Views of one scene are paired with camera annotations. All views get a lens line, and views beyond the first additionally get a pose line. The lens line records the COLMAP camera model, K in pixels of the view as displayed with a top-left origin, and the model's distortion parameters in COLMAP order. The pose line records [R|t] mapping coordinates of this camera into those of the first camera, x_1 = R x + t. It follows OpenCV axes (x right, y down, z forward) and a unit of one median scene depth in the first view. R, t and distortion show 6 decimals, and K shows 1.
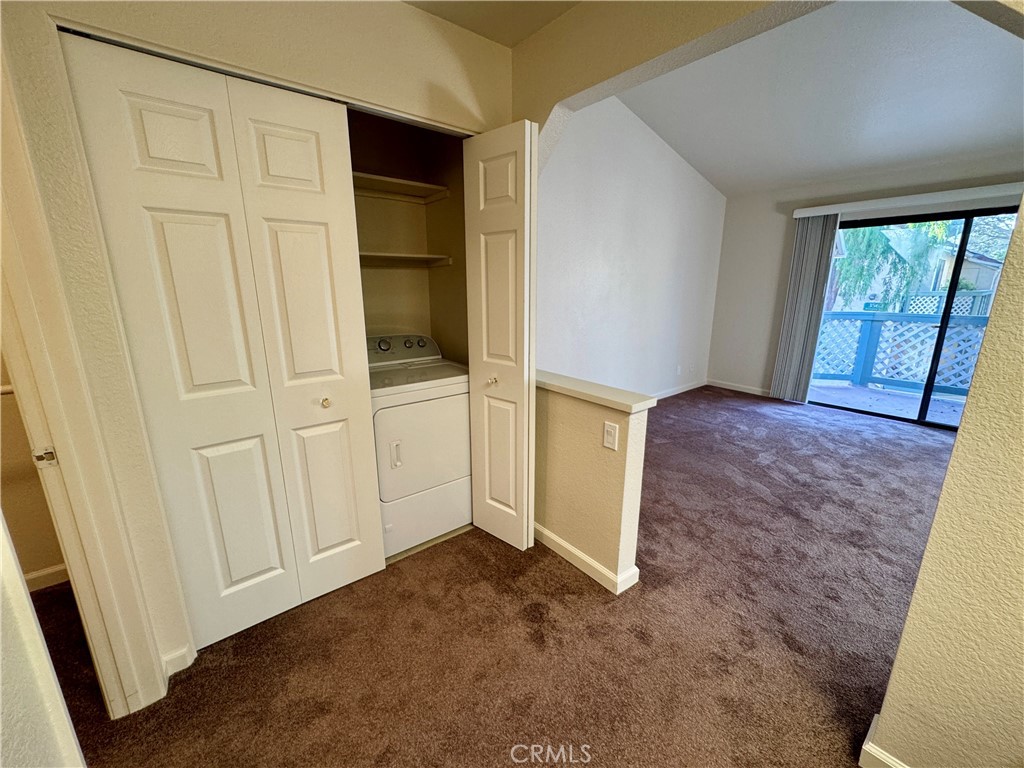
lens RADIAL K [[404.9, 0, 515.3], [0, 404.9, 384.6], [0, 0, 1]] dist [-0.011666, -0.000071]
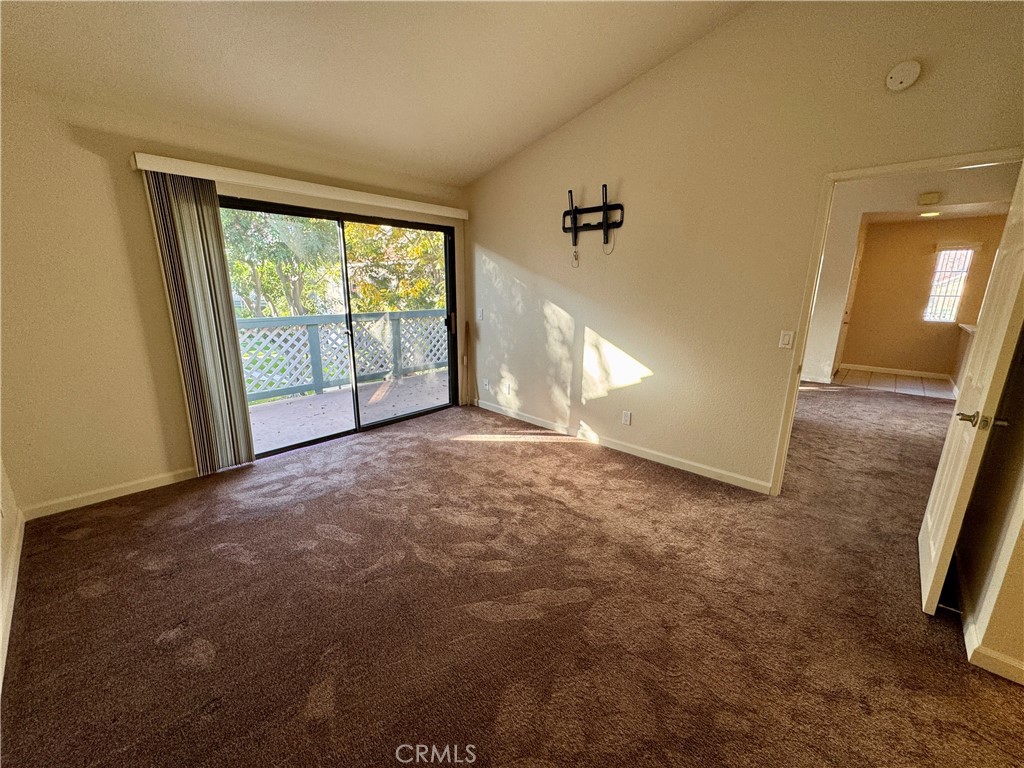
lens RADIAL K [[404.9, 0, 515.3], [0, 404.9, 384.6], [0, 0, 1]] dist [-0.011666, -0.000071]
pose [[-0.142247, -0.230531, 0.962612, 0.030811], [0.225995, 0.939250, 0.258332, -0.188113], [-0.963687, 0.254292, -0.081507, 0.720668]]
